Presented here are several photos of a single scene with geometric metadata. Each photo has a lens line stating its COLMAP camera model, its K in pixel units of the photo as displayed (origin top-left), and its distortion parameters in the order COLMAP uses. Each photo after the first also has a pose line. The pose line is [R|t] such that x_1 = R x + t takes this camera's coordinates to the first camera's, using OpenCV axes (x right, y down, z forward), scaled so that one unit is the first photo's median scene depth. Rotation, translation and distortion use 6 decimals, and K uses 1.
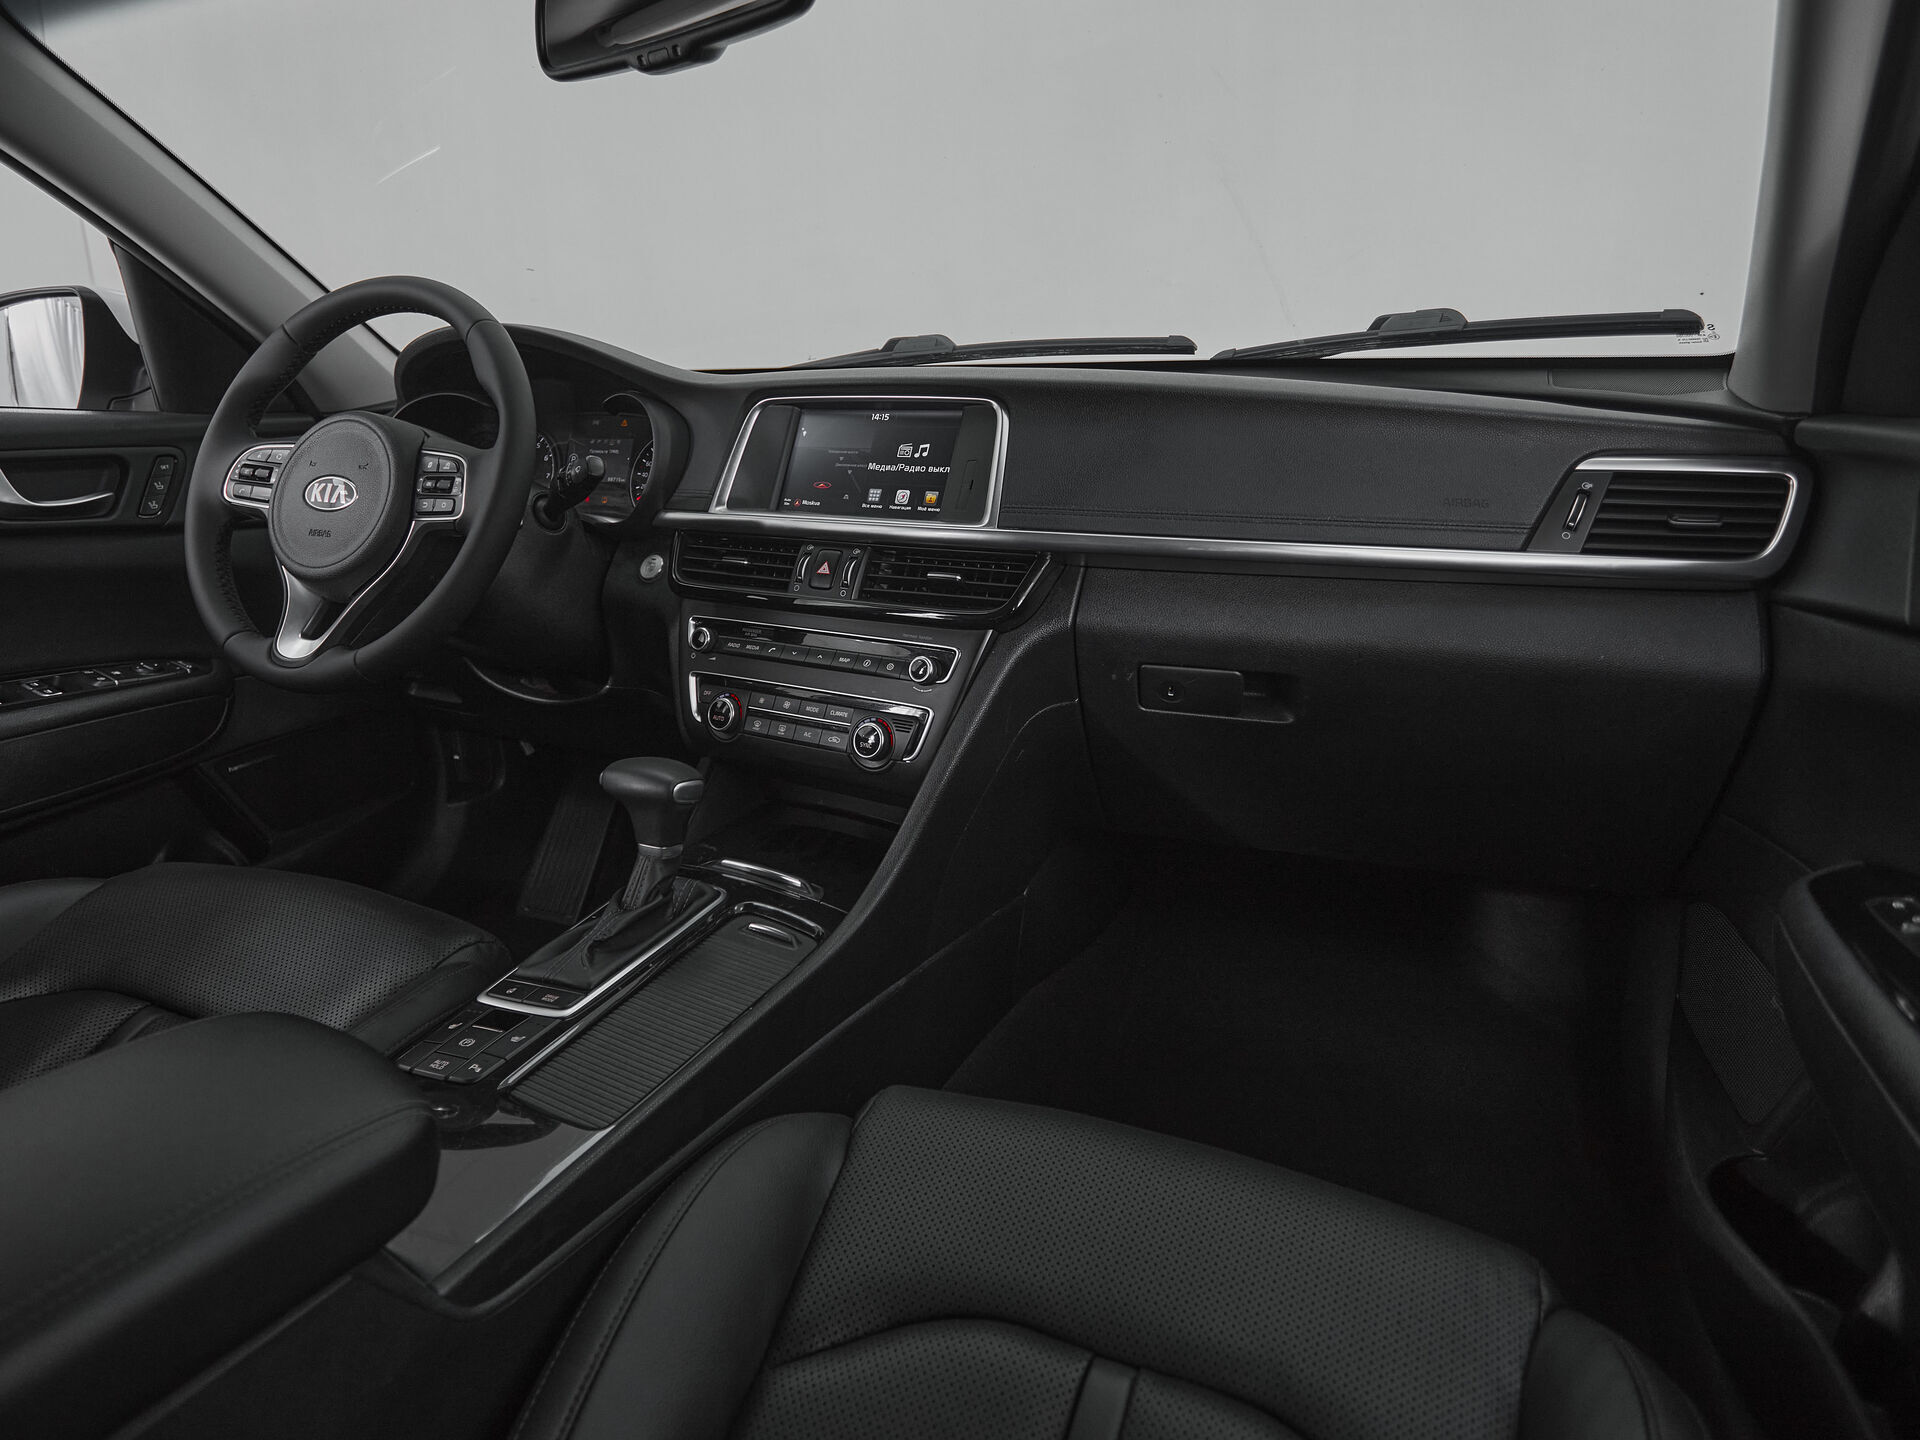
lens RADIAL K [[1088.9, 0, 952.2], [0, 1088.9, 666.4], [0, 0, 1]] dist [-0.001645, -0.000172]
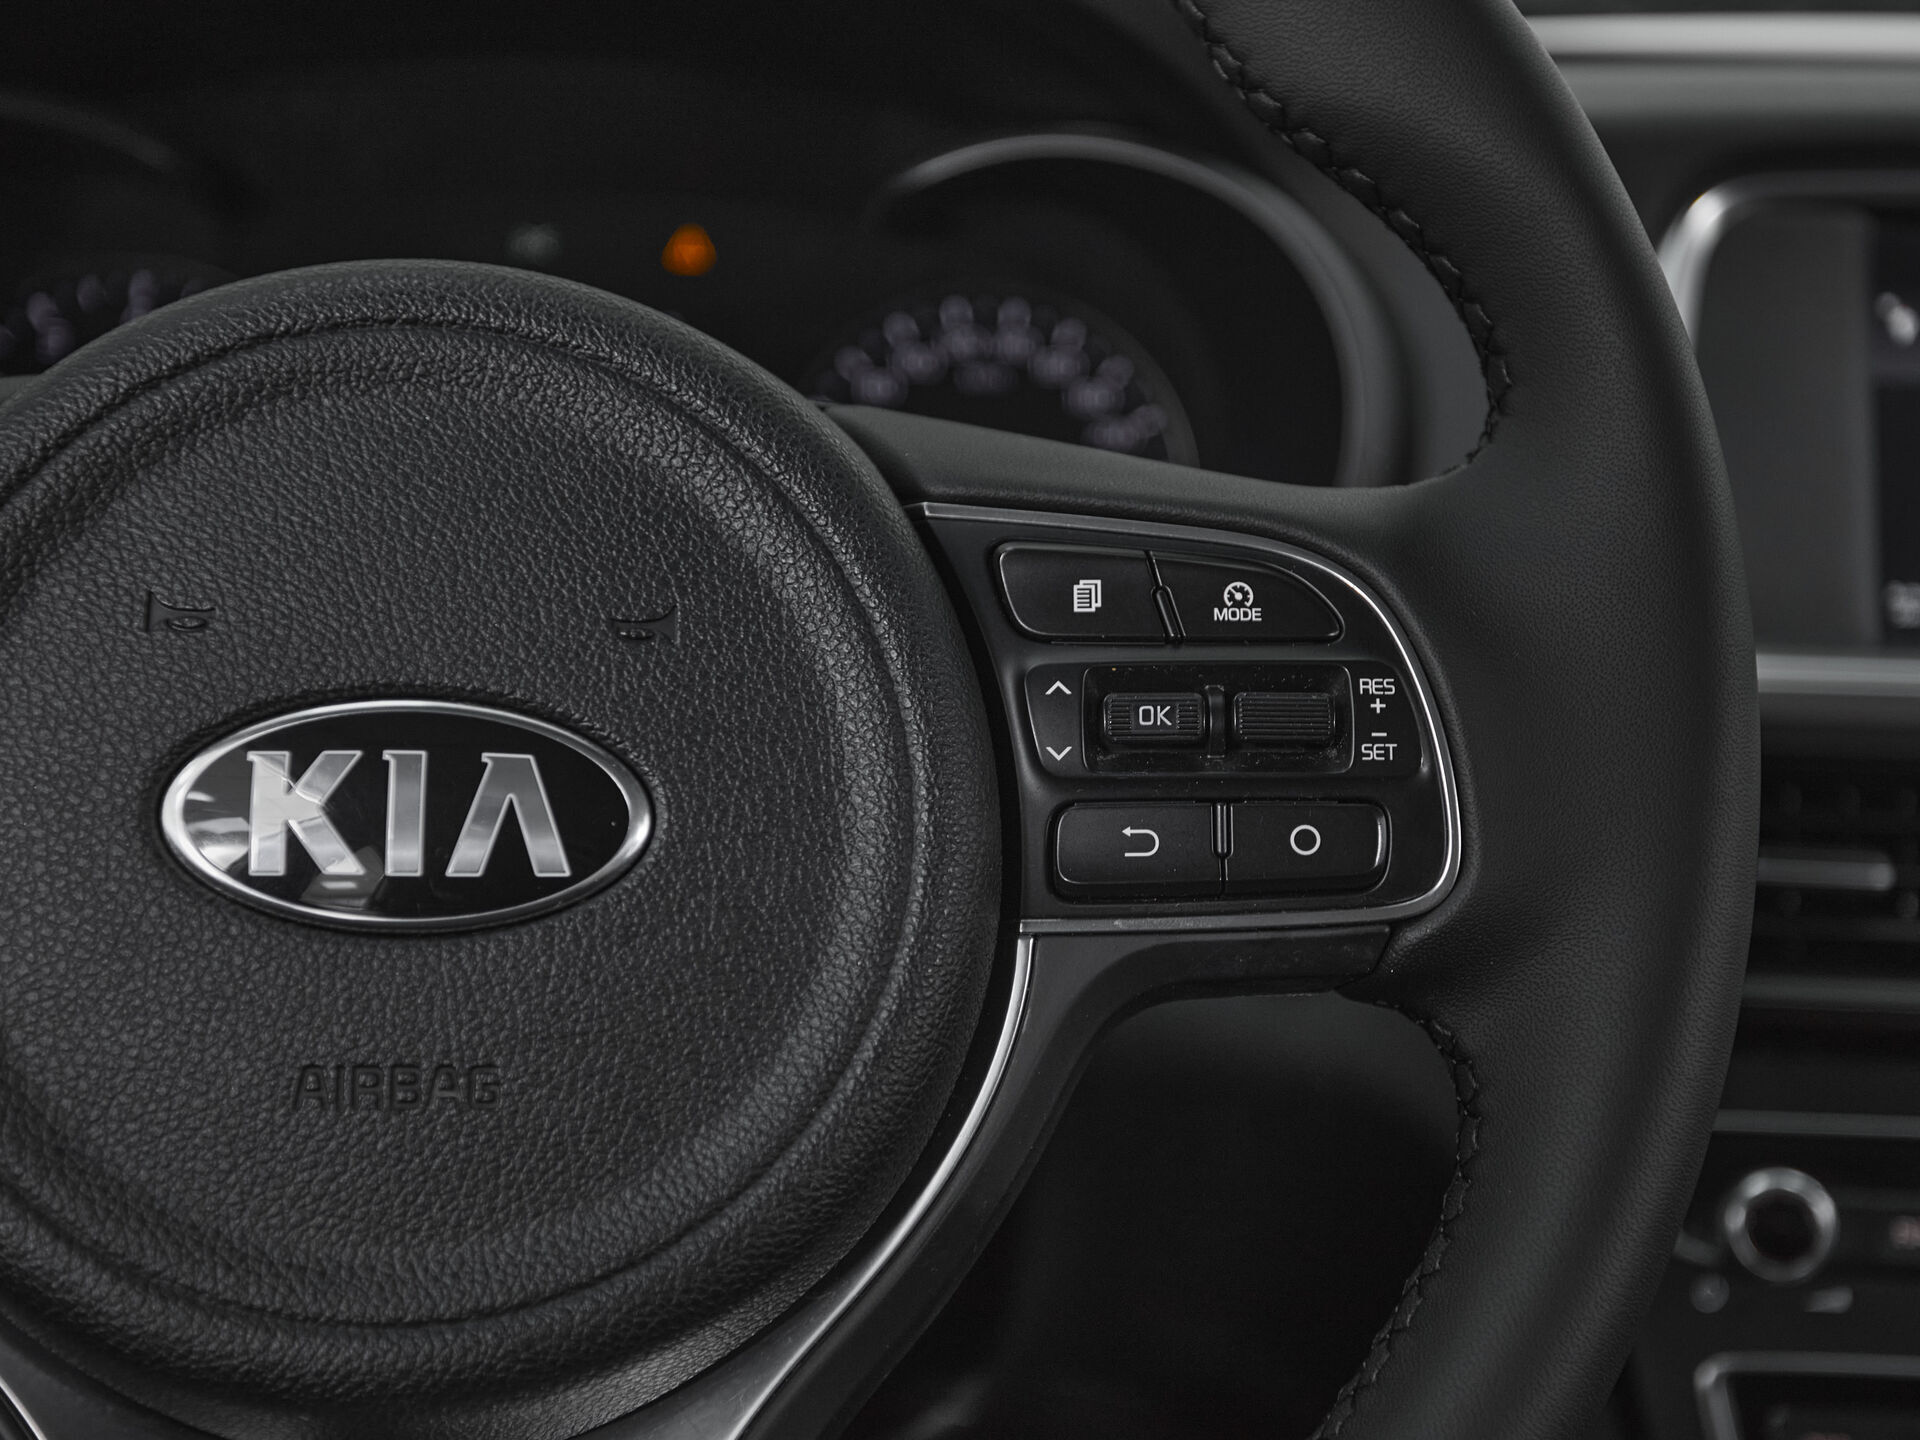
lens RADIAL K [[2464.5, 0, 1024.6], [0, 2464.5, 783.4], [0, 0, 1]] dist [0.015688, 0.080209]
pose [[0.879319, -0.101088, 0.465382, -0.635232], [0.085778, 0.994849, 0.054021, -0.168927], [-0.468445, -0.007582, 0.883460, 0.632527]]
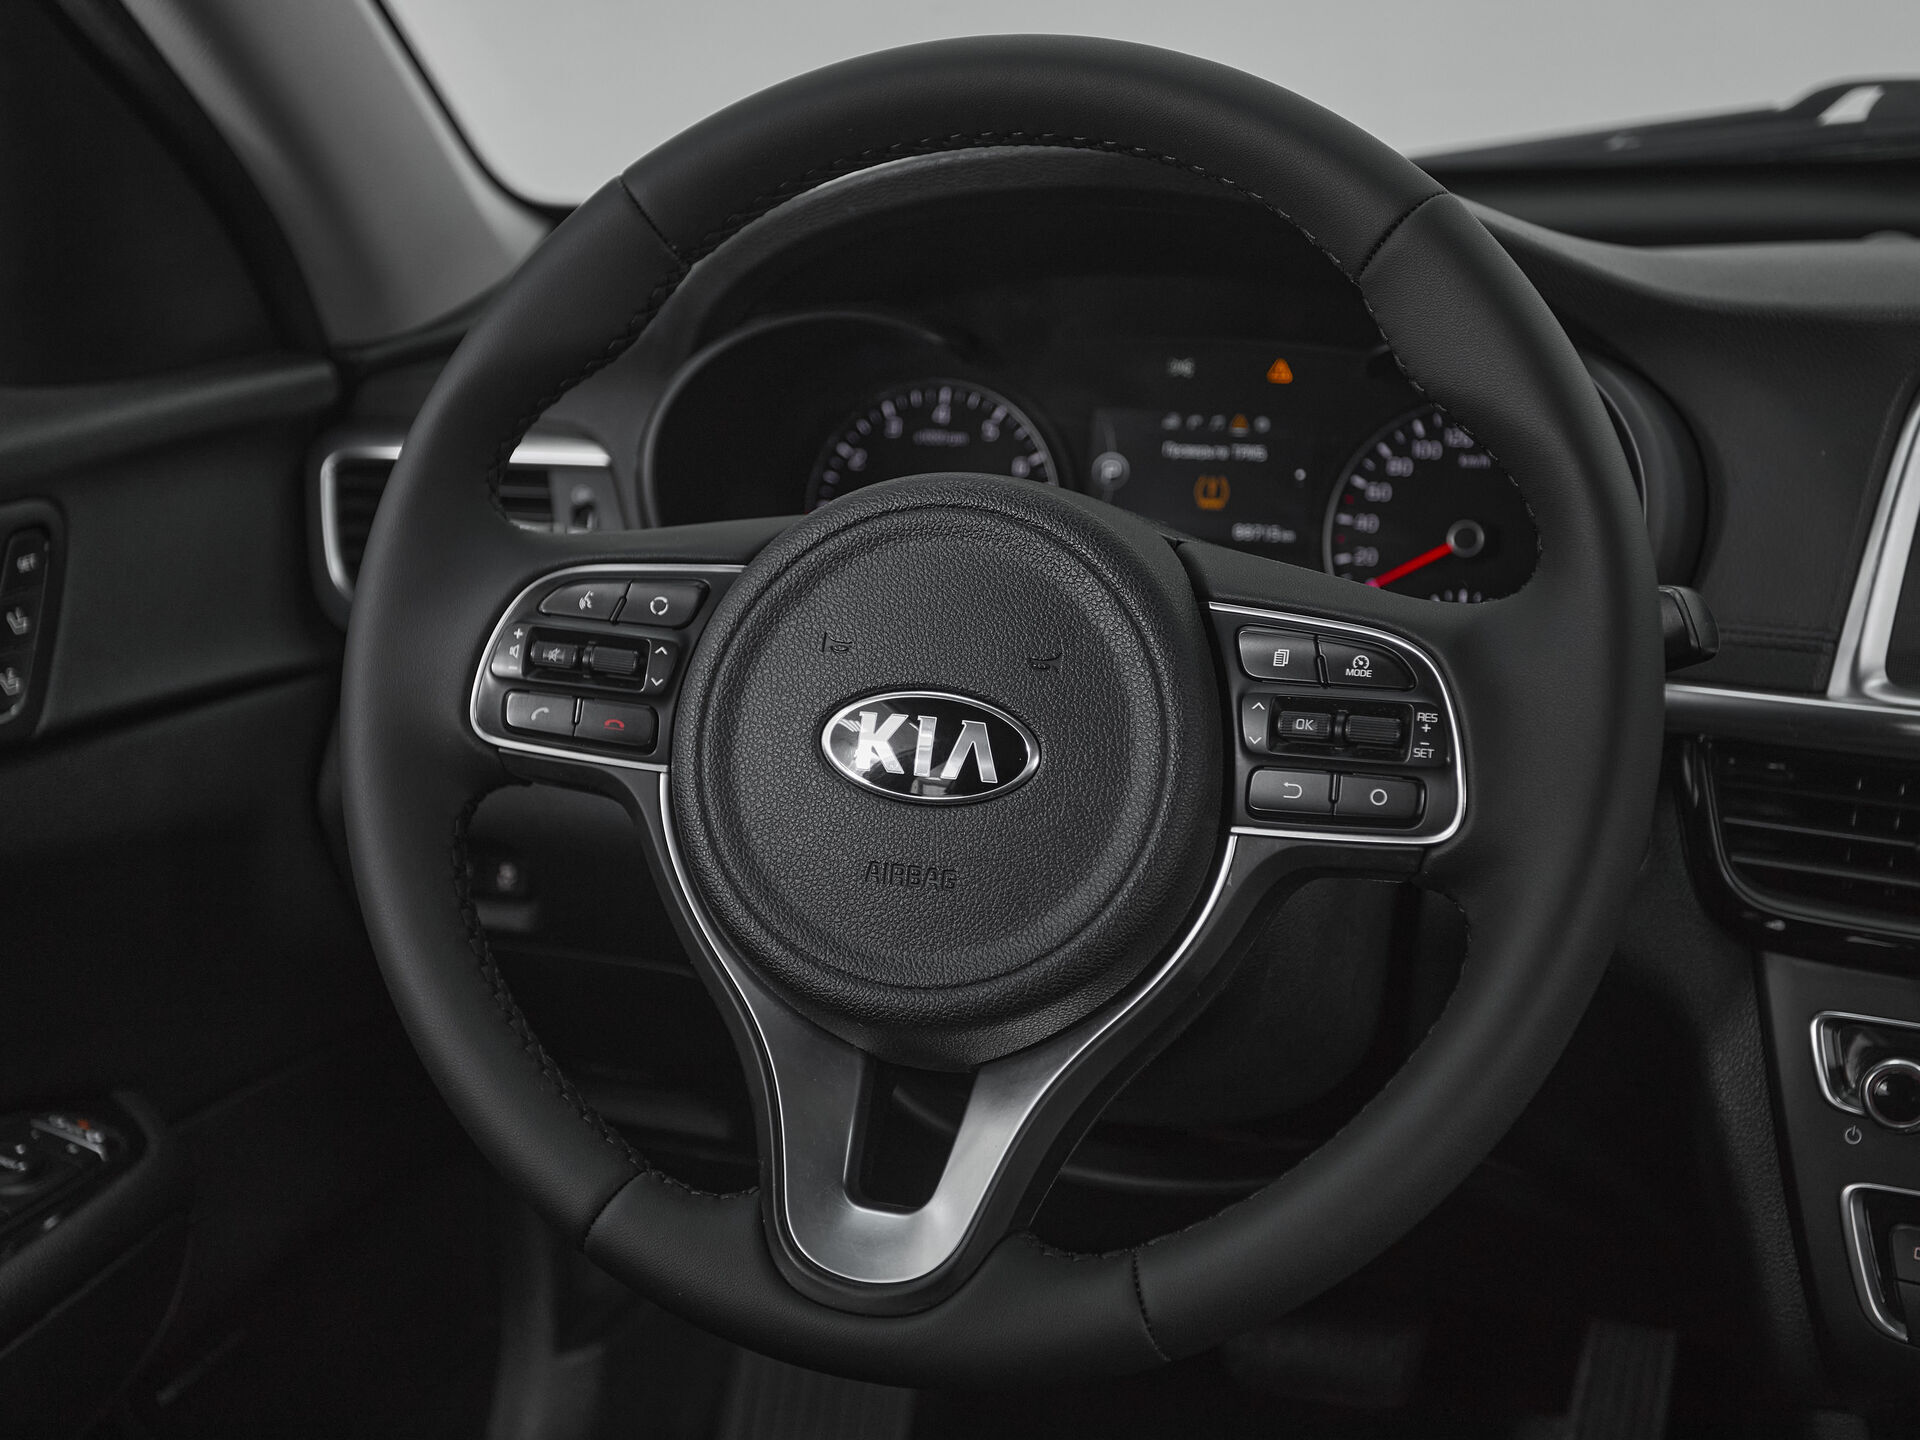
lens RADIAL K [[2403.8, 0, 960.0], [0, 2403.8, 720.0], [0, 0, 1]] dist [0.026118, 0.048425]
pose [[0.997095, -0.036413, 0.066901, -0.589283], [0.033331, 0.998356, 0.046620, -0.192826], [-0.068489, -0.044254, 0.996670, 0.289729]]
